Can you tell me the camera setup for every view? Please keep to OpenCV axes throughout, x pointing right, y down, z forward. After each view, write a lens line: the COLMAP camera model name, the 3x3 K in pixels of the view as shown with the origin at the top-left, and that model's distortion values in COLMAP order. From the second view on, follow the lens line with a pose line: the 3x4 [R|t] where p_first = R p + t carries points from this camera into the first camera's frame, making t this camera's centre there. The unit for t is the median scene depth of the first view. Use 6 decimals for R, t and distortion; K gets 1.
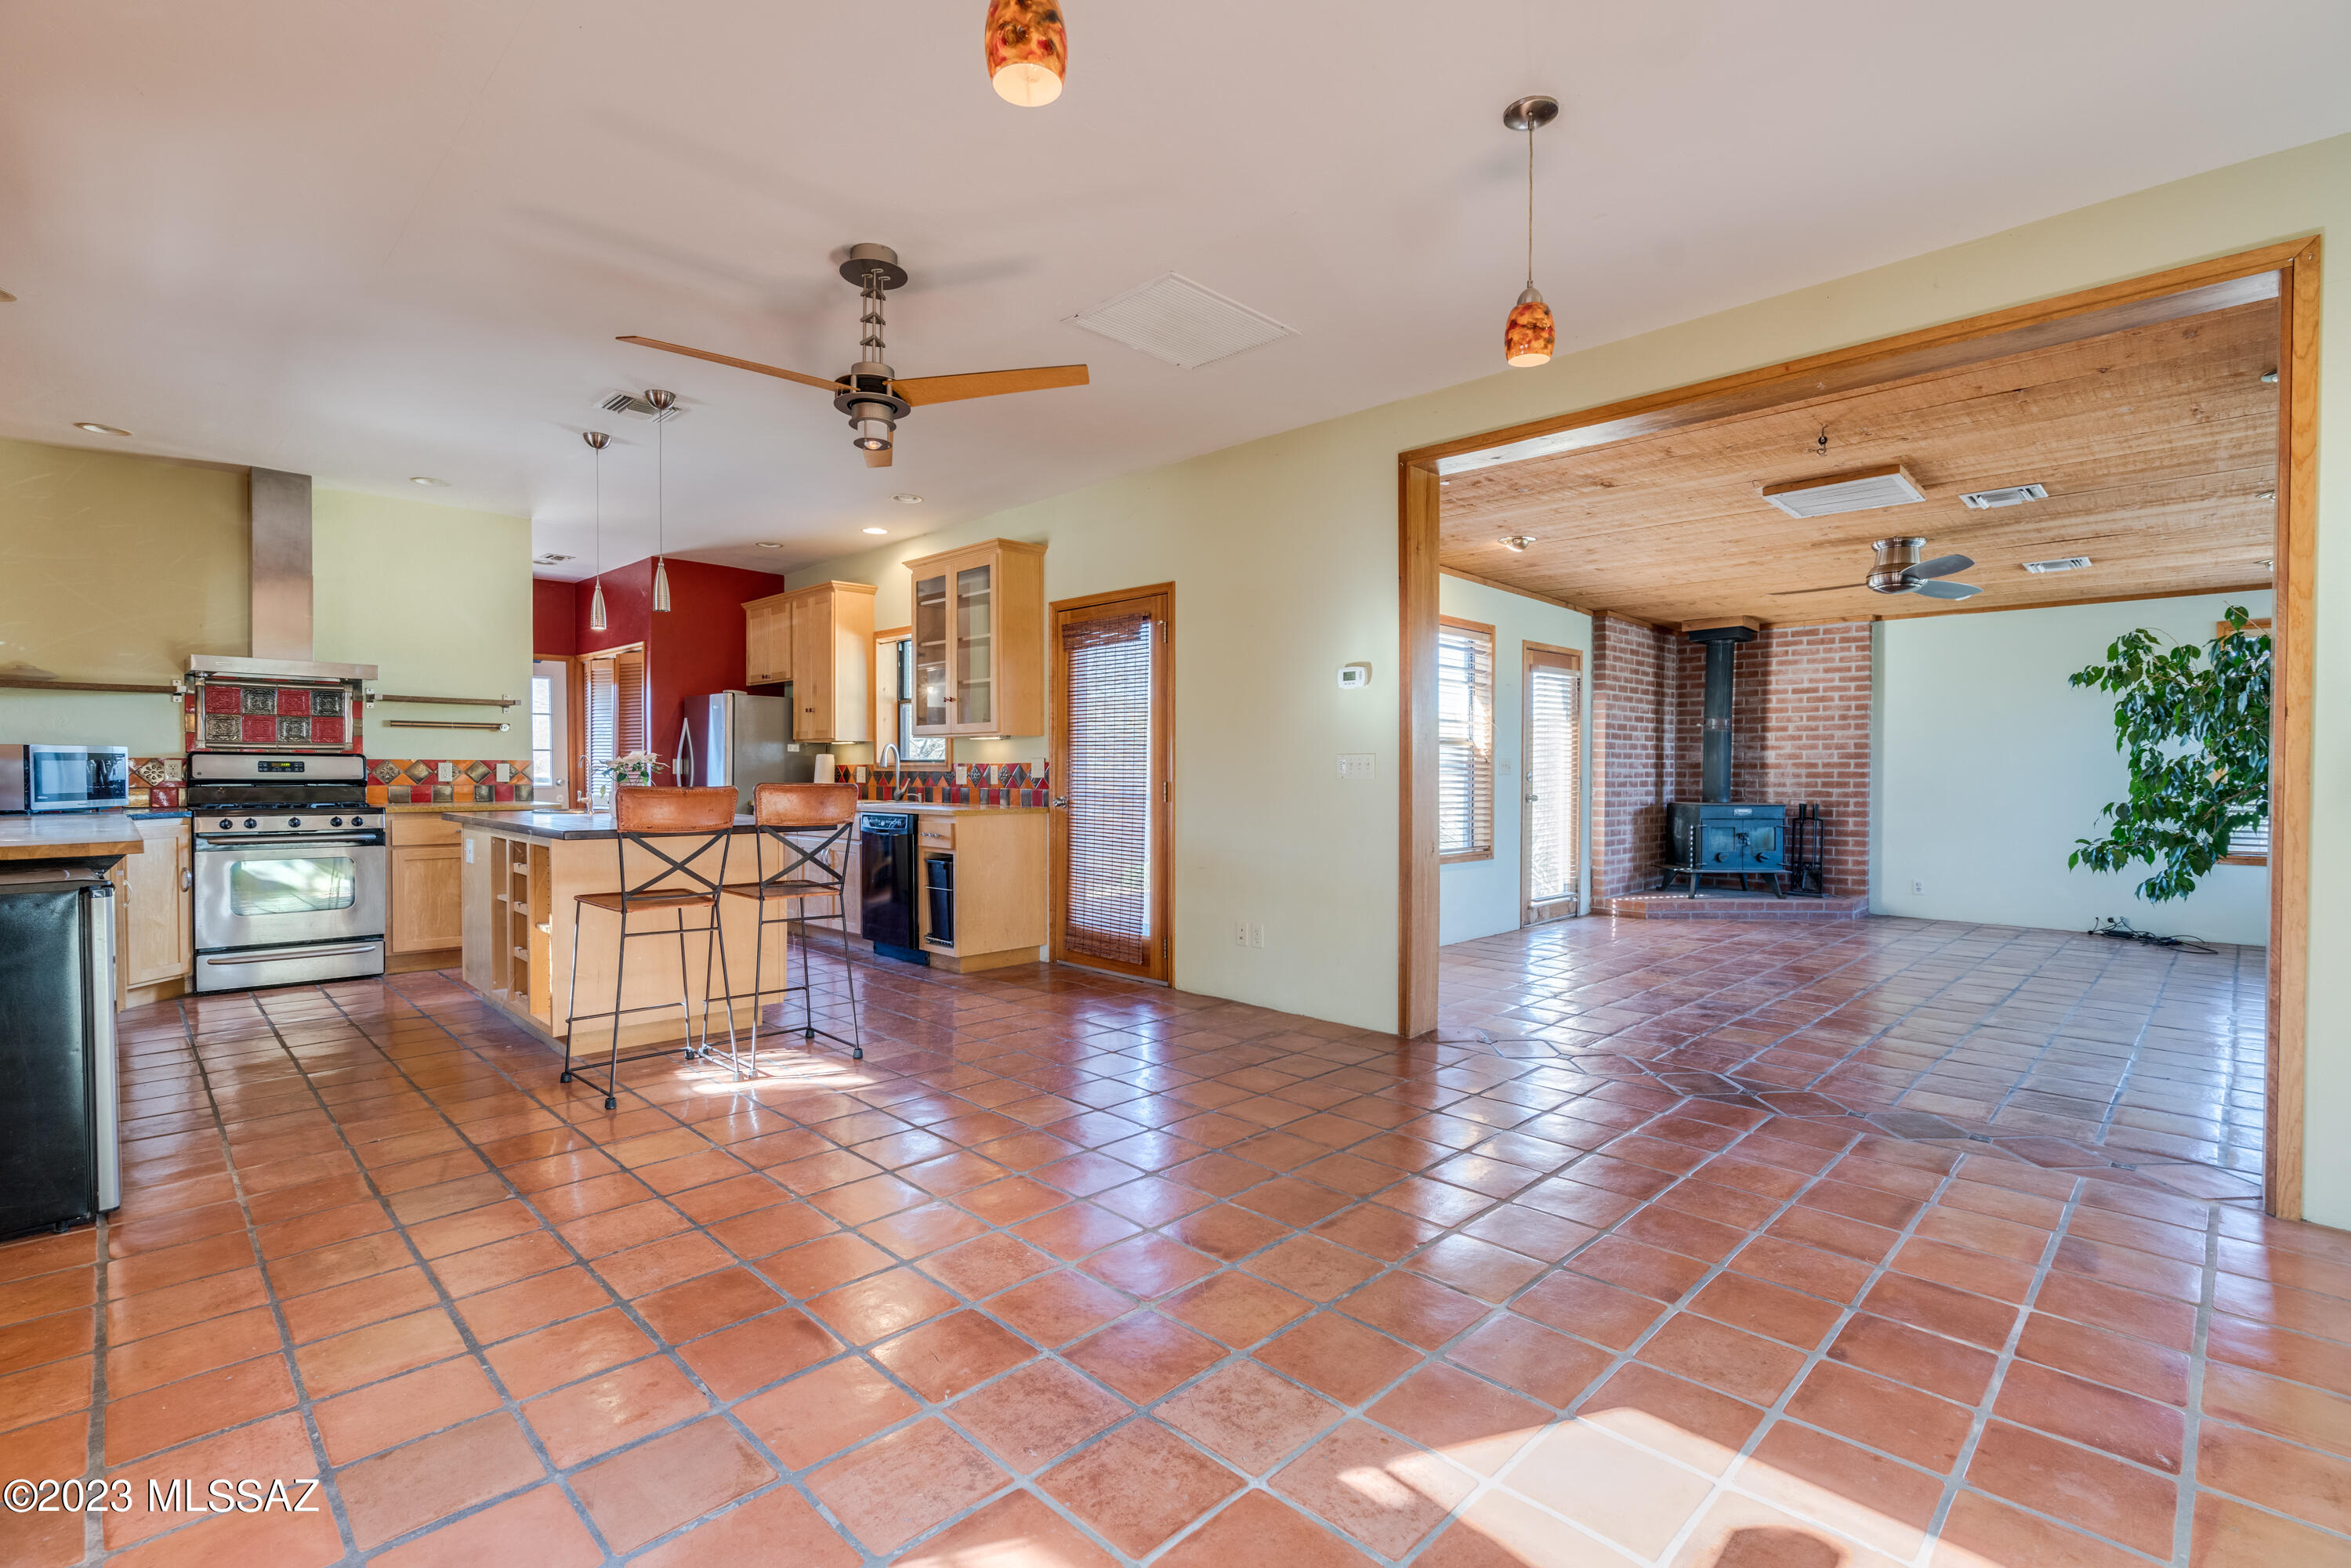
lens RADIAL K [[1078.8, 0, 1166.2], [0, 1078.8, 787.1], [0, 0, 1]] dist [-0.001709, 0.000738]
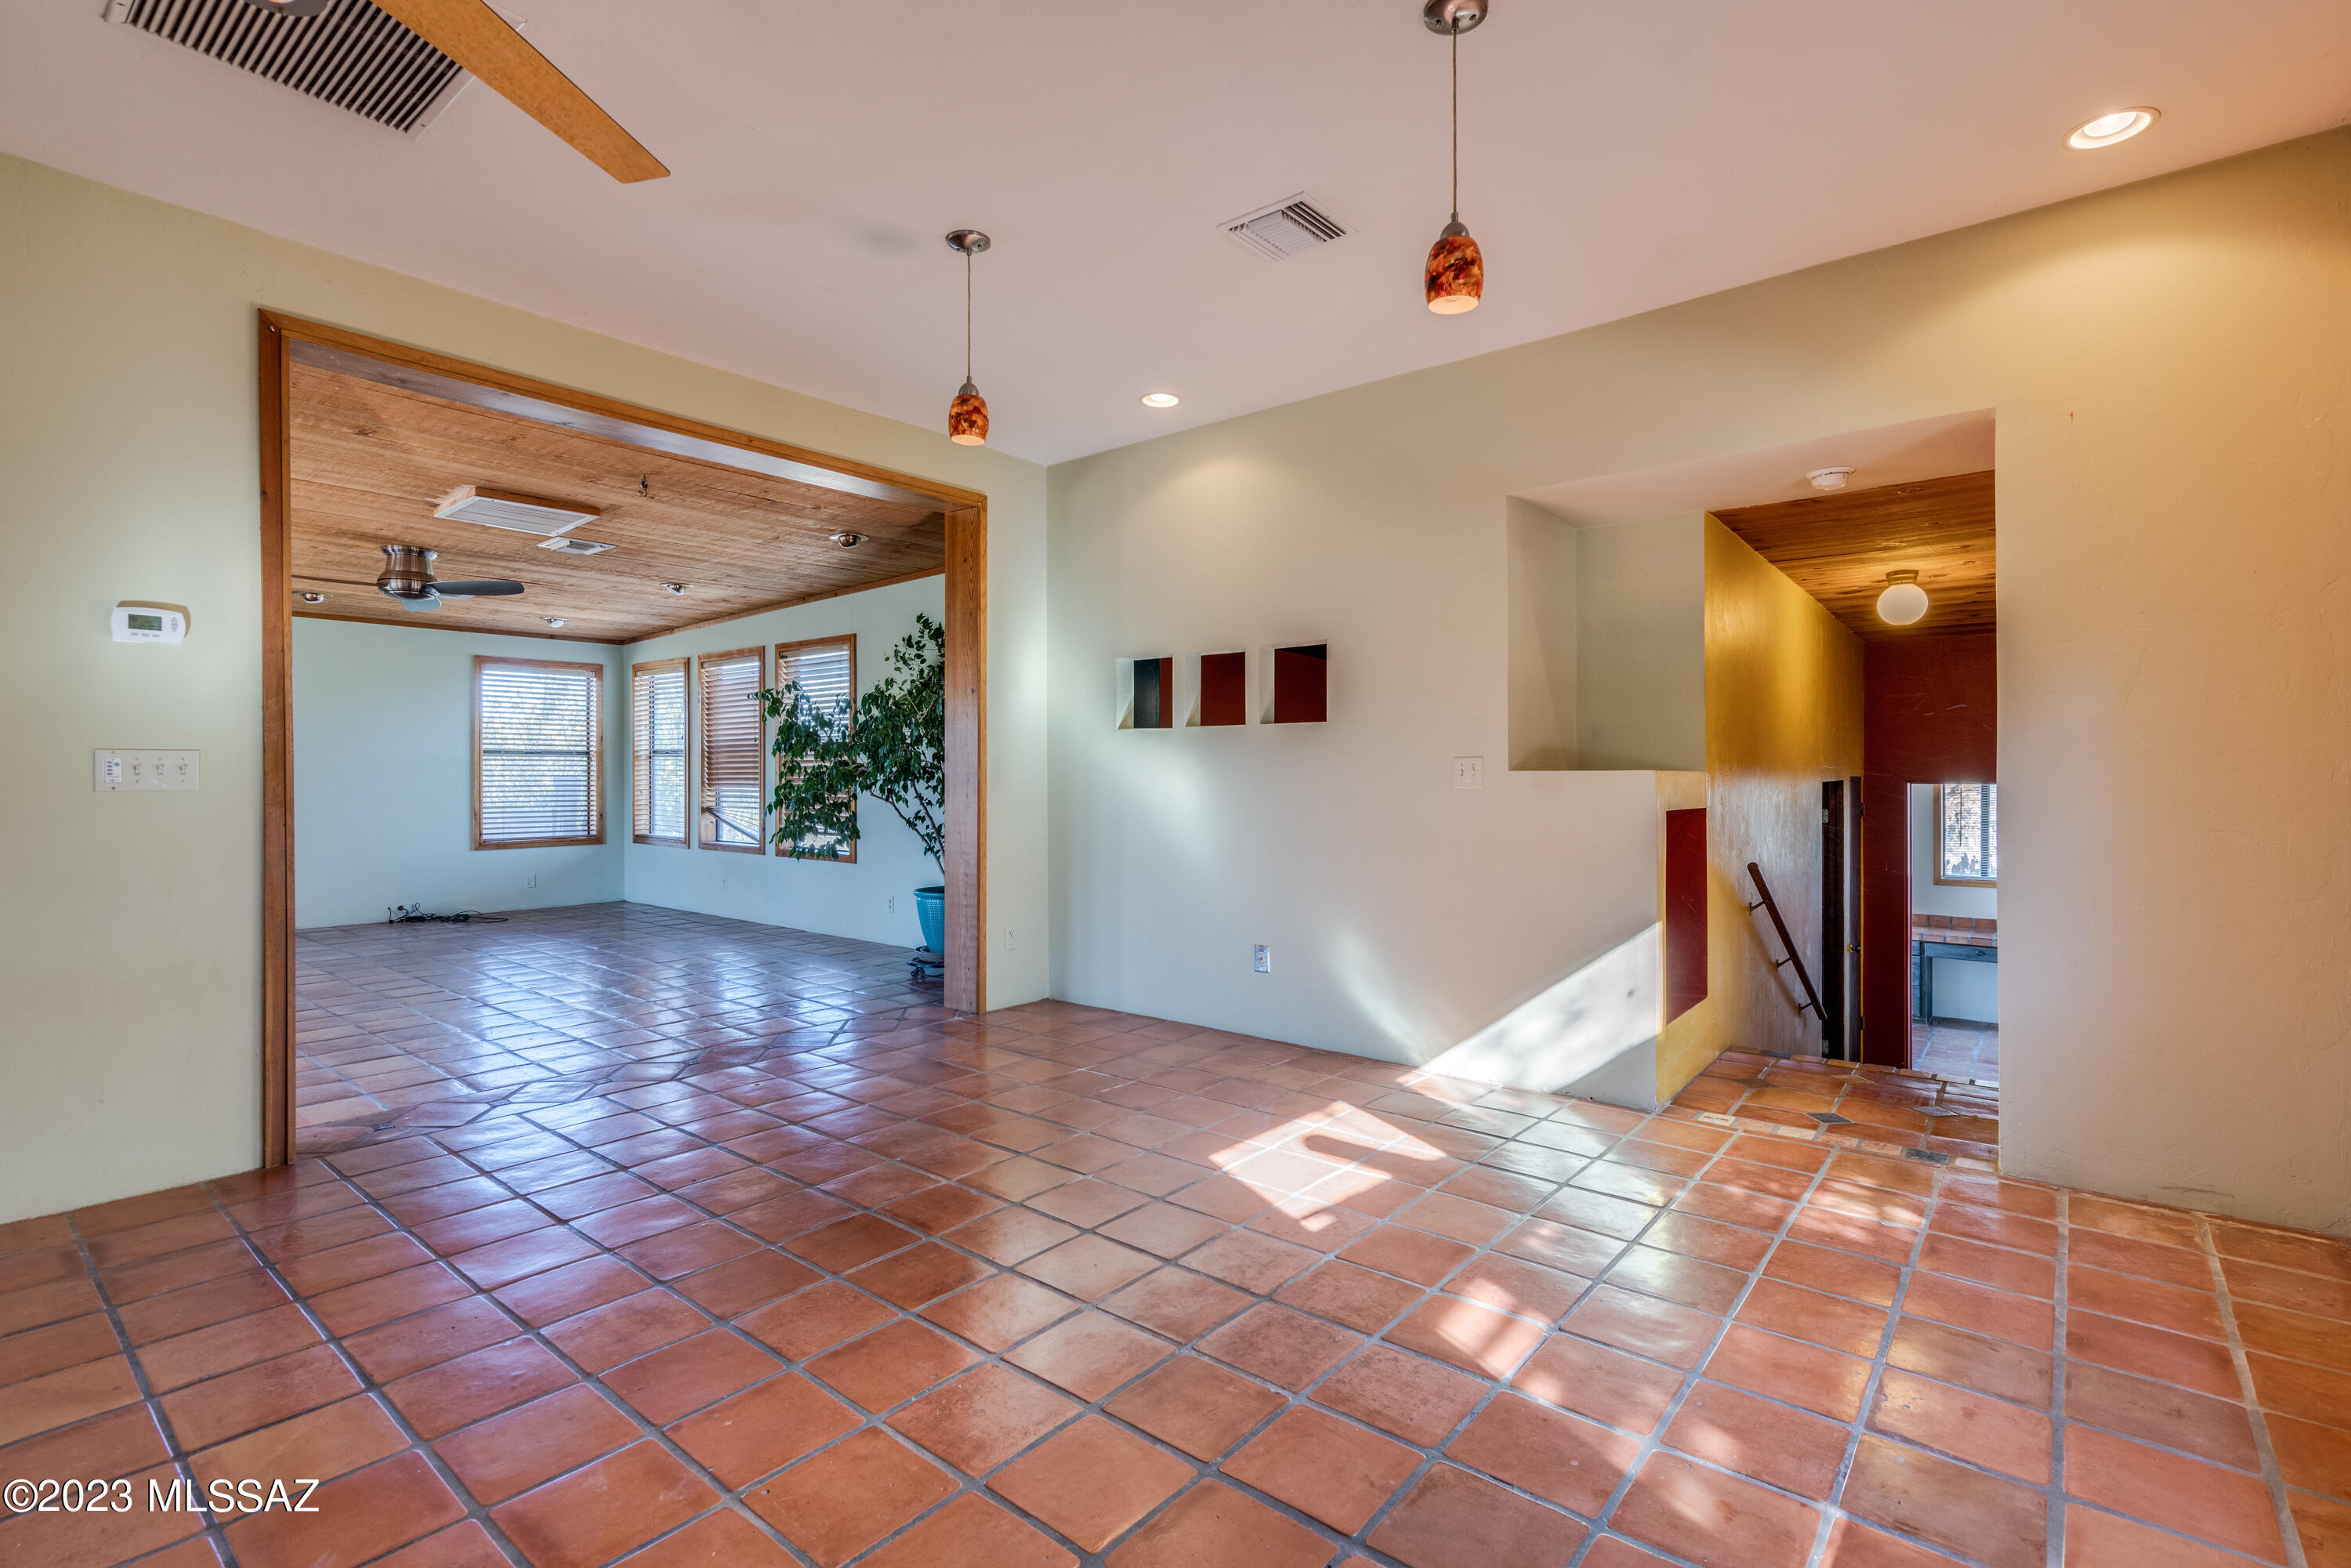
lens RADIAL K [[1078.8, 0, 1166.2], [0, 1078.8, 787.1], [0, 0, 1]] dist [-0.001709, 0.000738]
pose [[-0.094691, -0.013414, 0.995416, -0.285397], [0.017076, 0.999740, 0.015097, -0.005683], [-0.995360, 0.018428, -0.094437, 0.283627]]
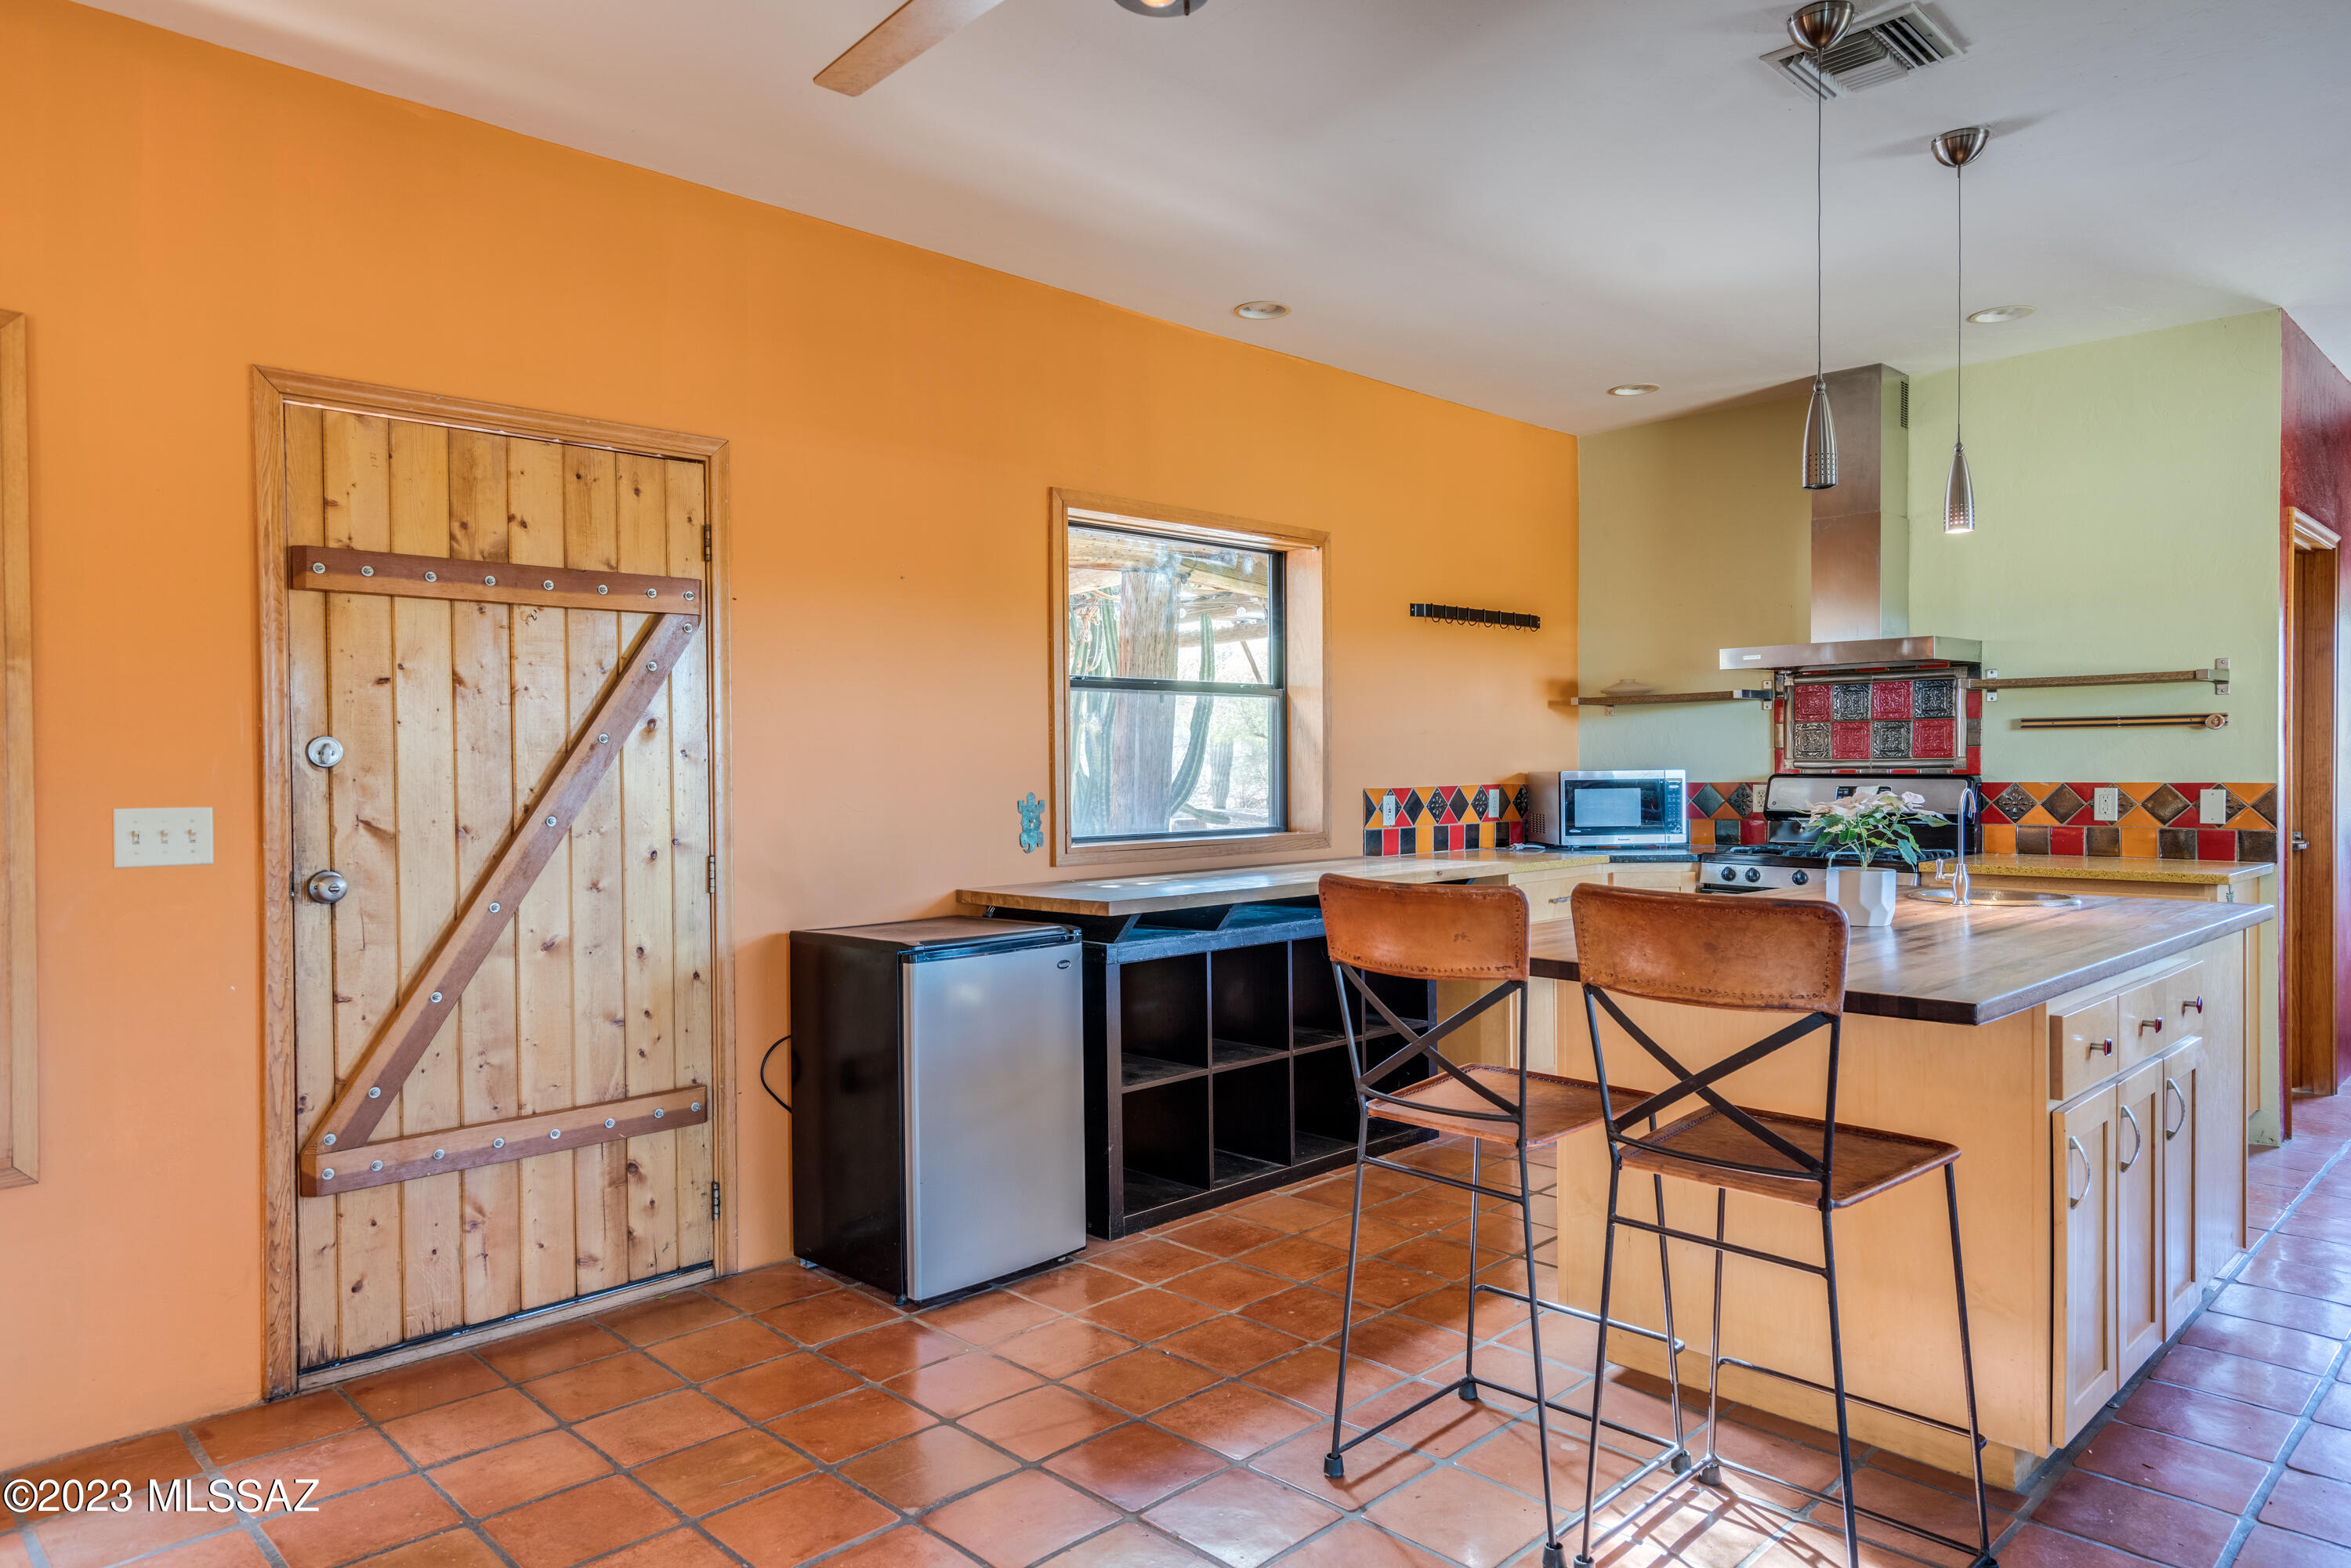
lens RADIAL K [[1461.2, 0, 1175.5], [0, 1461.2, 784.0], [0, 0, 1]] dist [0.011535, 0.000550]
pose [[-0.004307, 0.009460, -0.999946, 0.092367], [-0.008687, 0.999917, 0.009497, -0.022572], [0.999953, 0.008727, -0.004225, 0.411571]]
